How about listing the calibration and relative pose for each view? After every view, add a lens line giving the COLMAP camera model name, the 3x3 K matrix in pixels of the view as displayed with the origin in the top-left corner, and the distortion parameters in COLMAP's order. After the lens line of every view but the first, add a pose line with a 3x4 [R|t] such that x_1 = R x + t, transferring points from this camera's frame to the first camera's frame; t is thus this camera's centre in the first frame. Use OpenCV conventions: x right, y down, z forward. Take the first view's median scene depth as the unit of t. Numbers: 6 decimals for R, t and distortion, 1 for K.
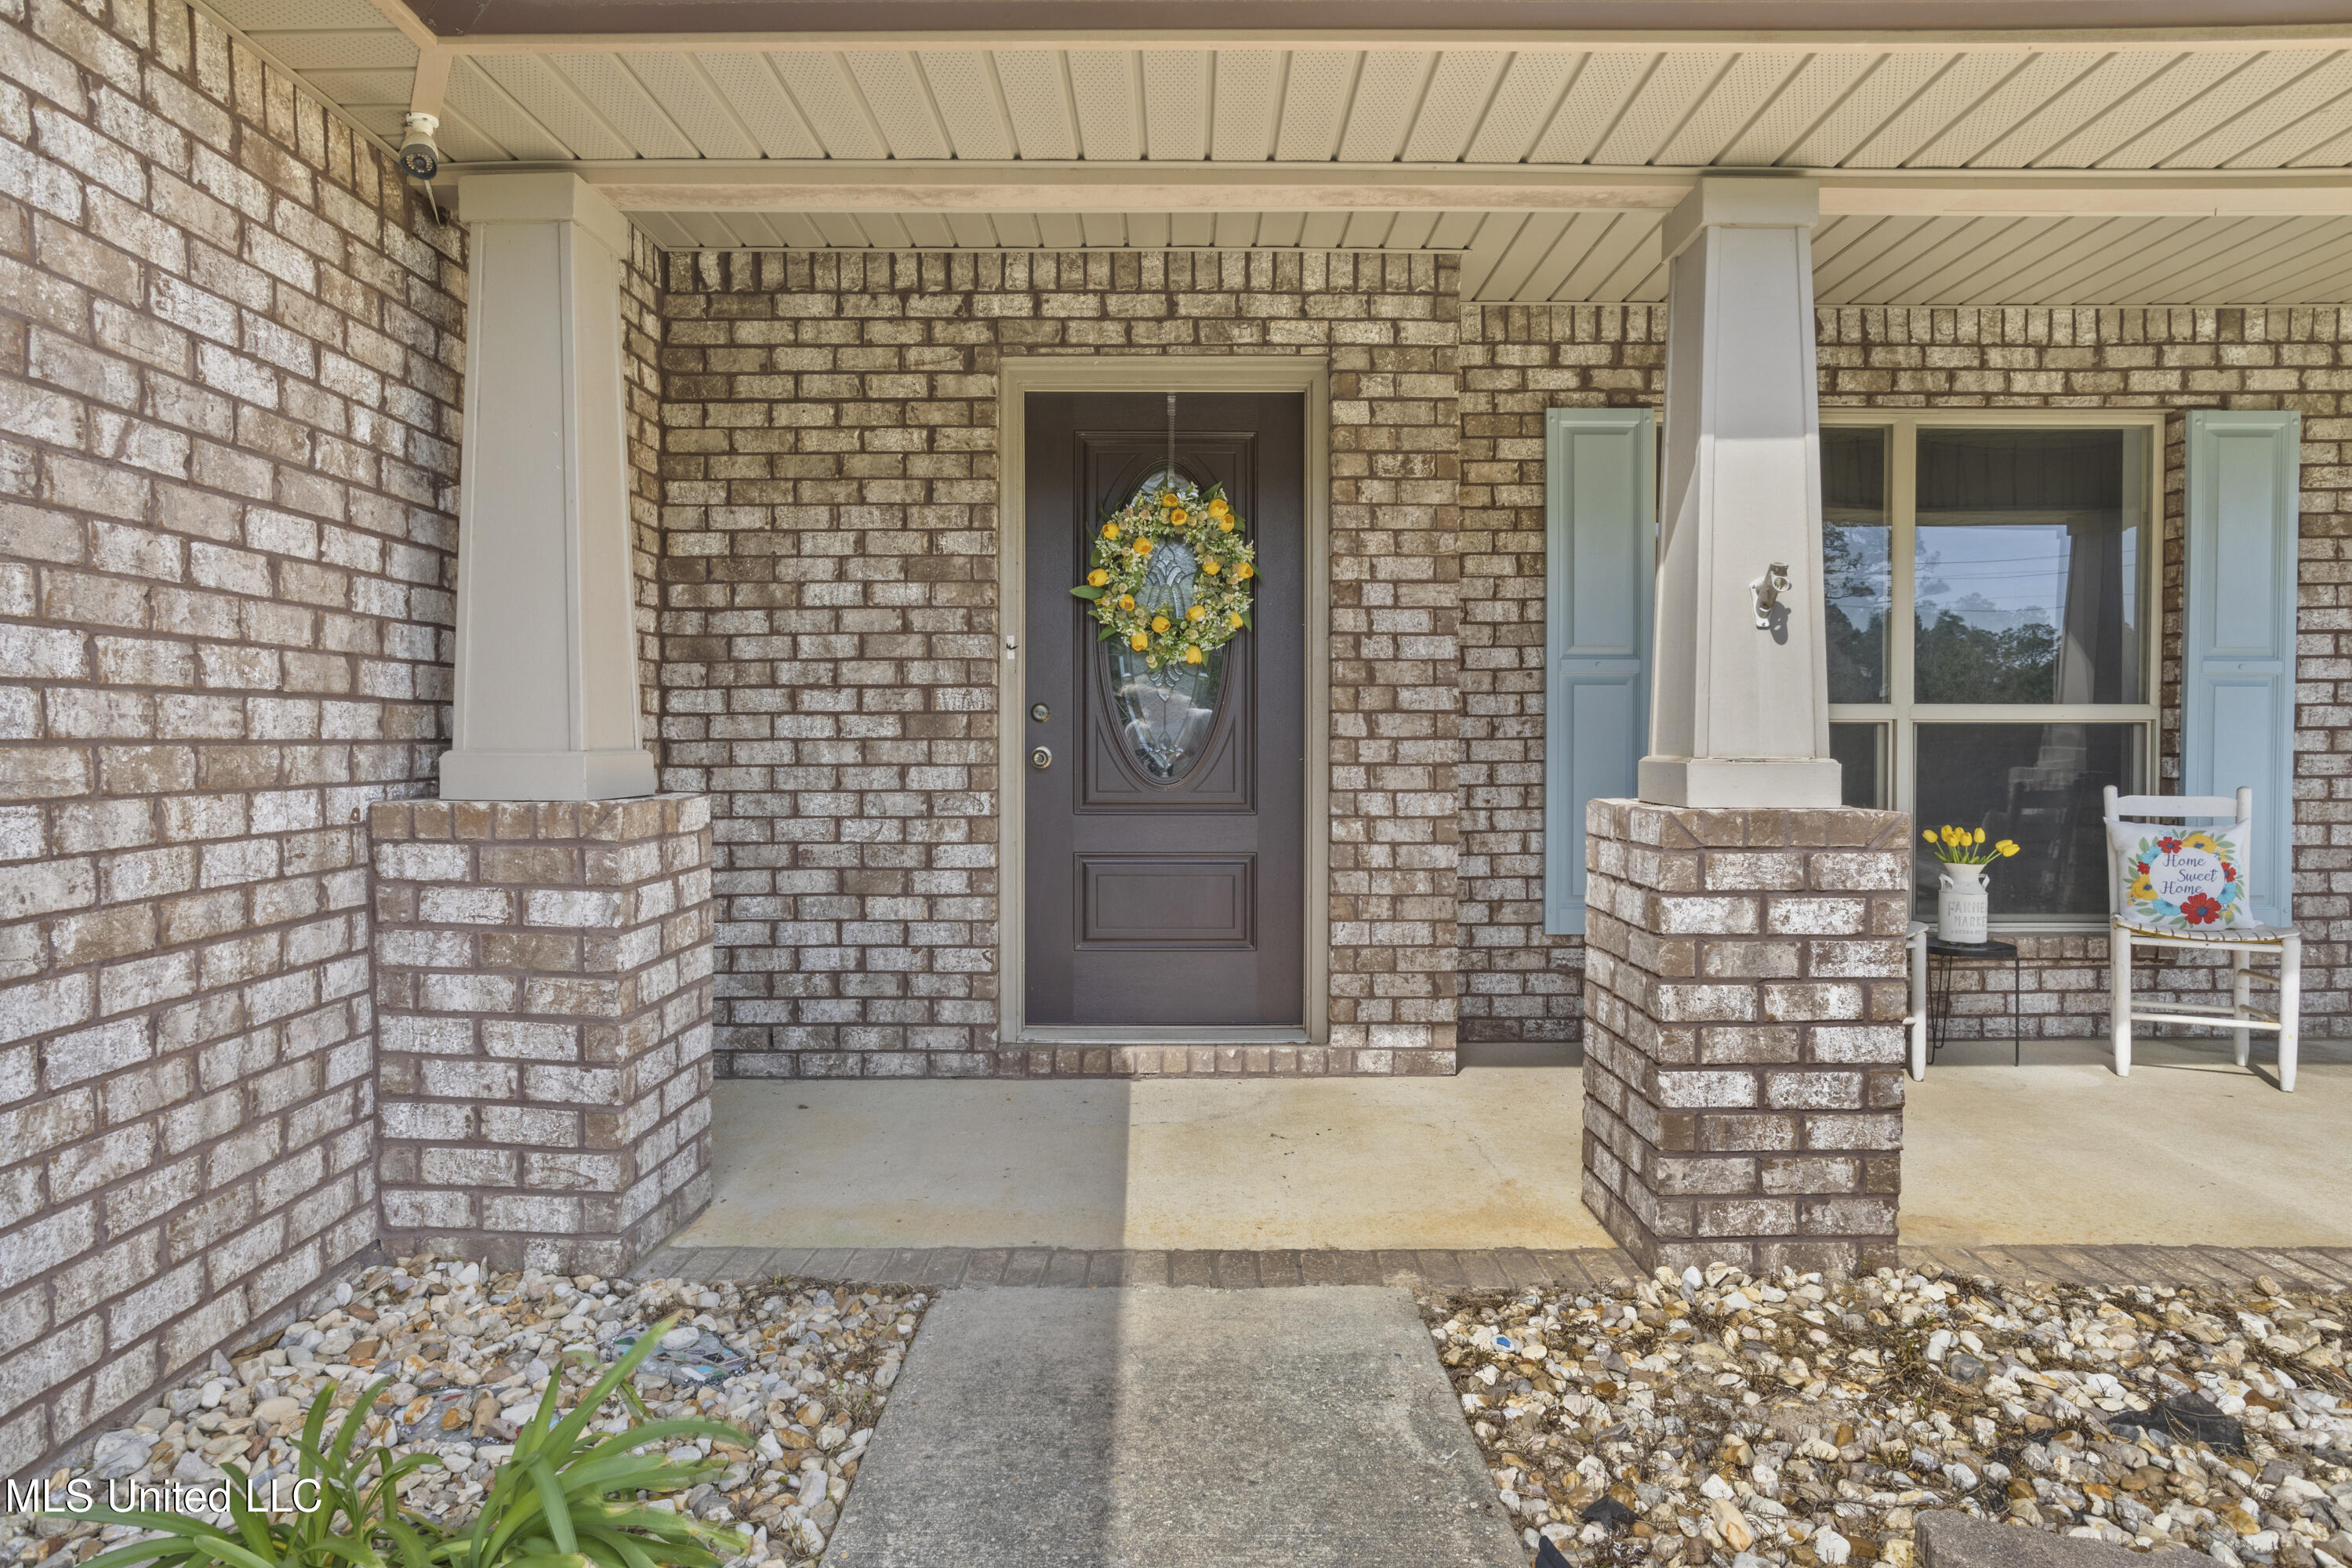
lens RADIAL K [[1377.6, 0, 1180.5], [0, 1377.6, 769.6], [0, 0, 1]] dist [-0.054378, 0.052734]
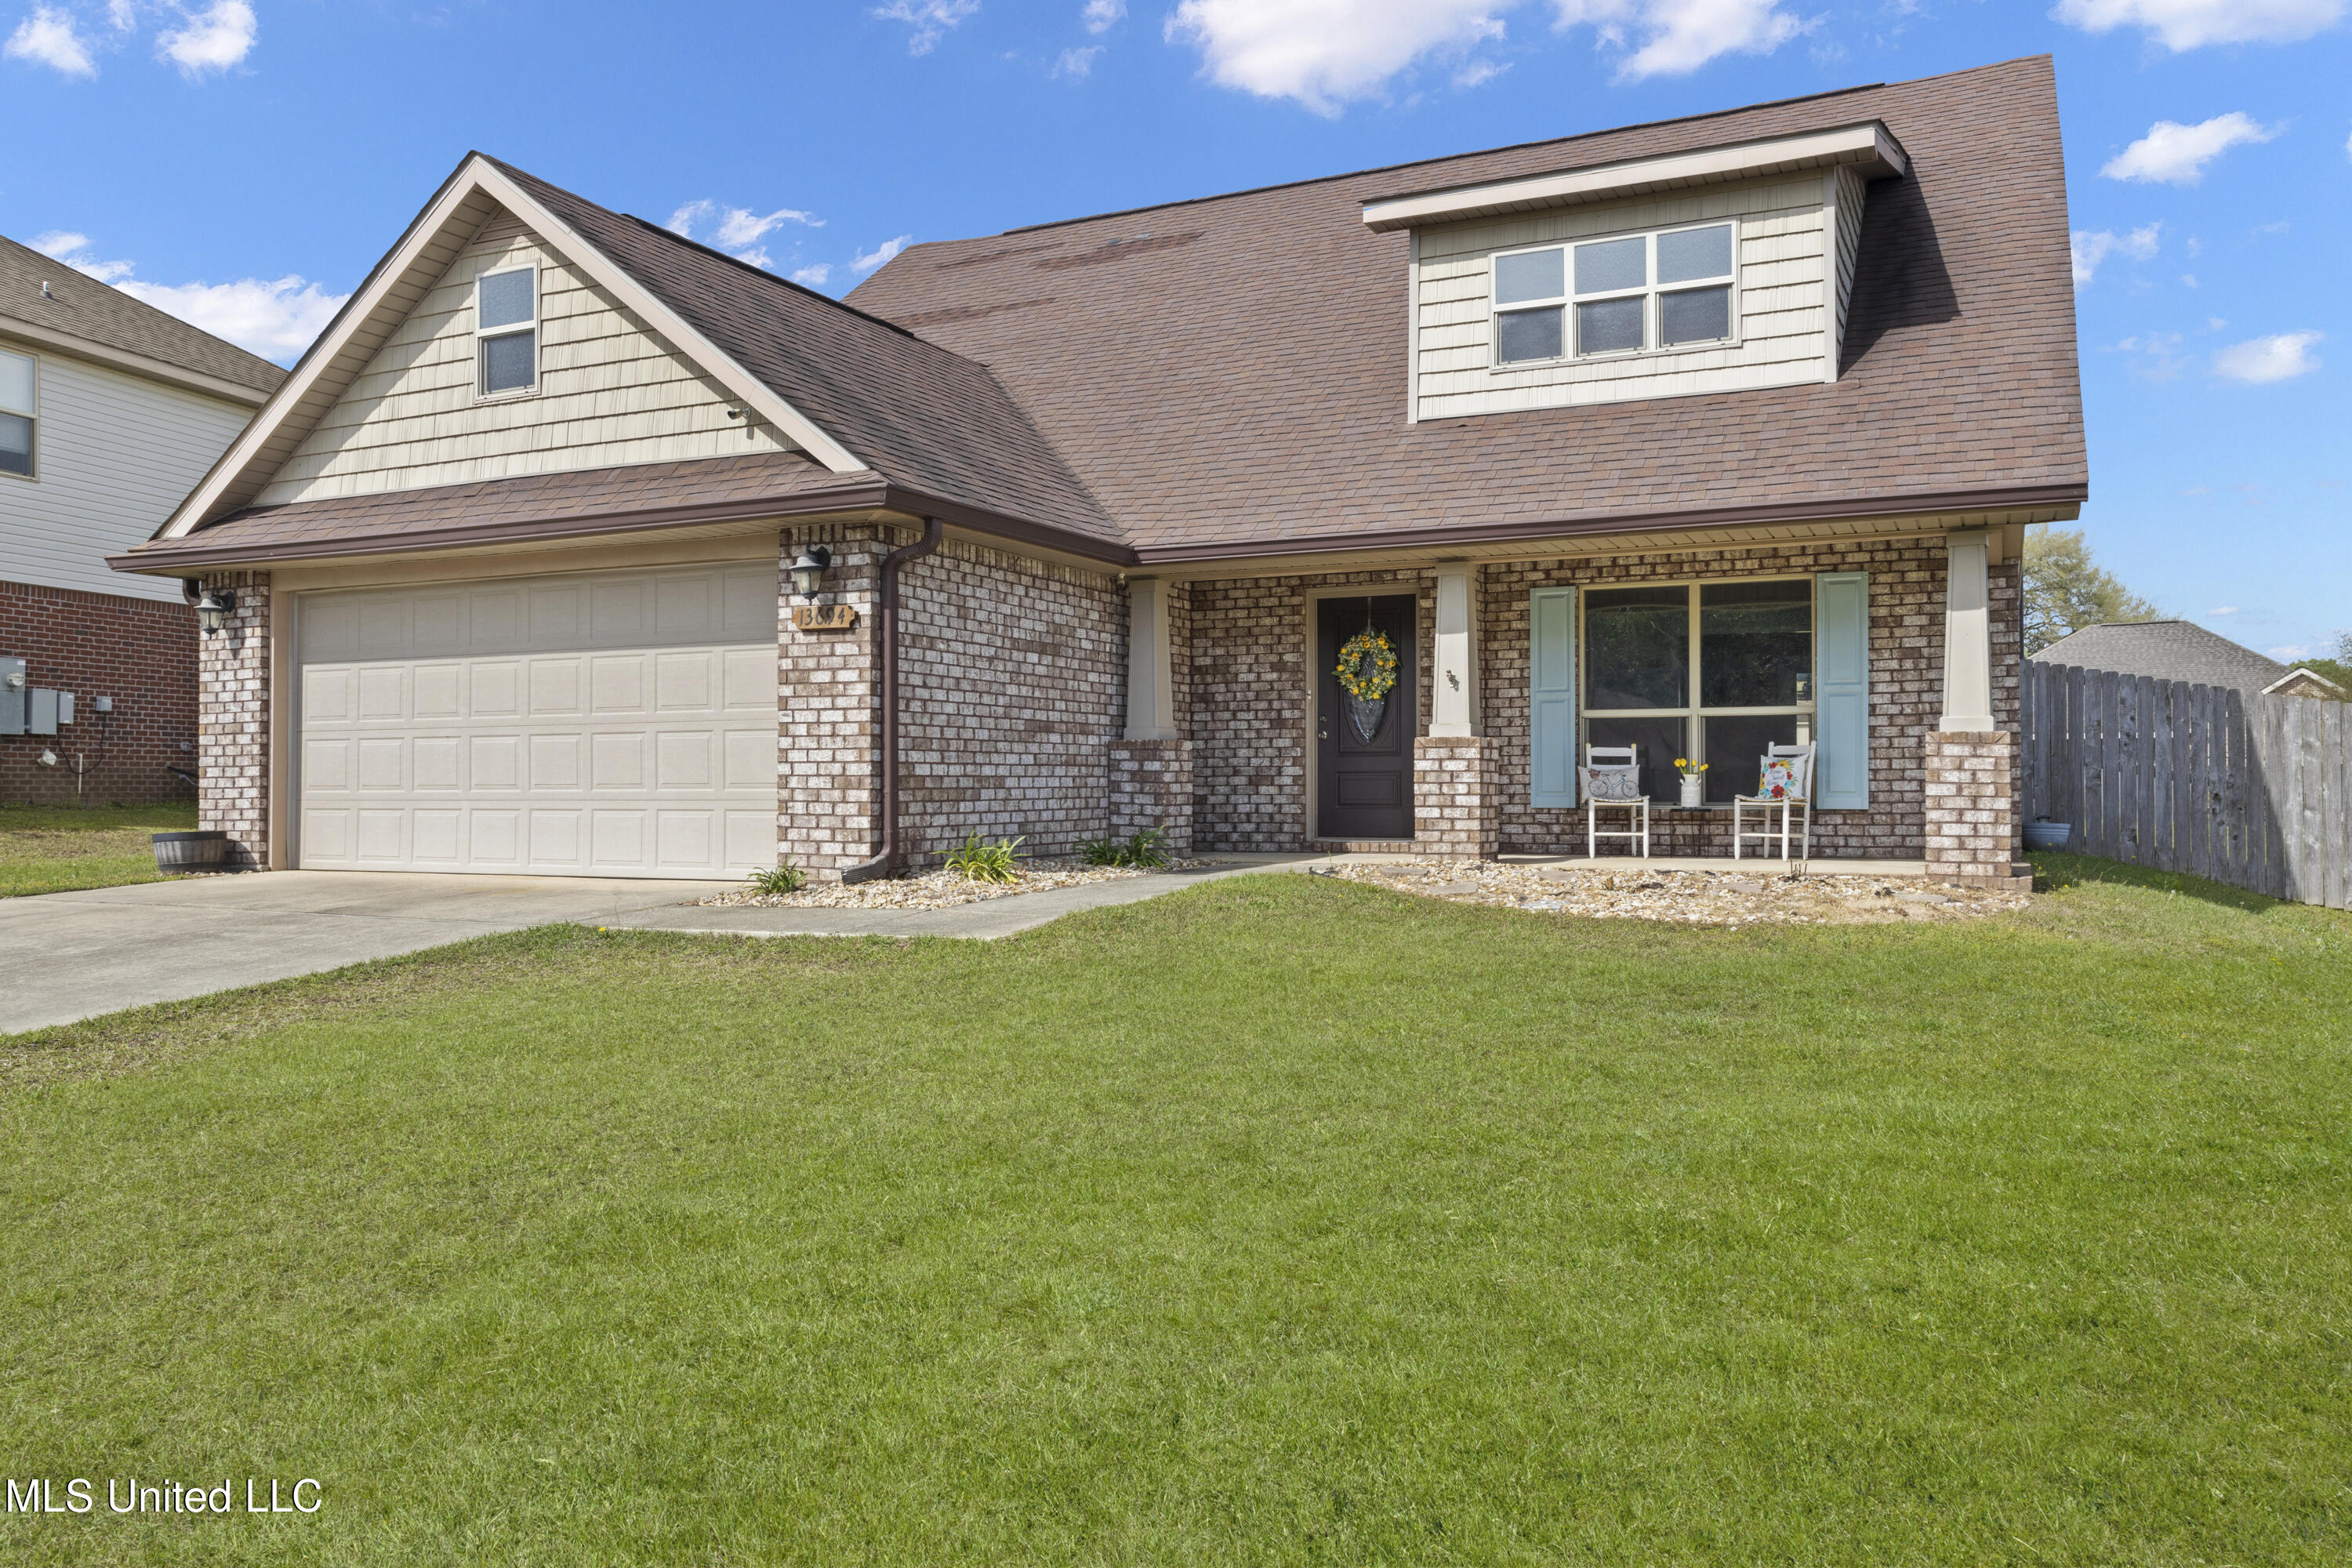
lens RADIAL K [[1763.4, 0, 1176.0], [0, 1763.4, 784.0], [0, 0, 1]] dist [-0.001925, -0.000524]
pose [[0.900209, -0.003442, -0.435444, 1.175679], [-0.006744, 0.999739, -0.021844, 0.168438], [0.435405, 0.022601, 0.899951, -2.284371]]
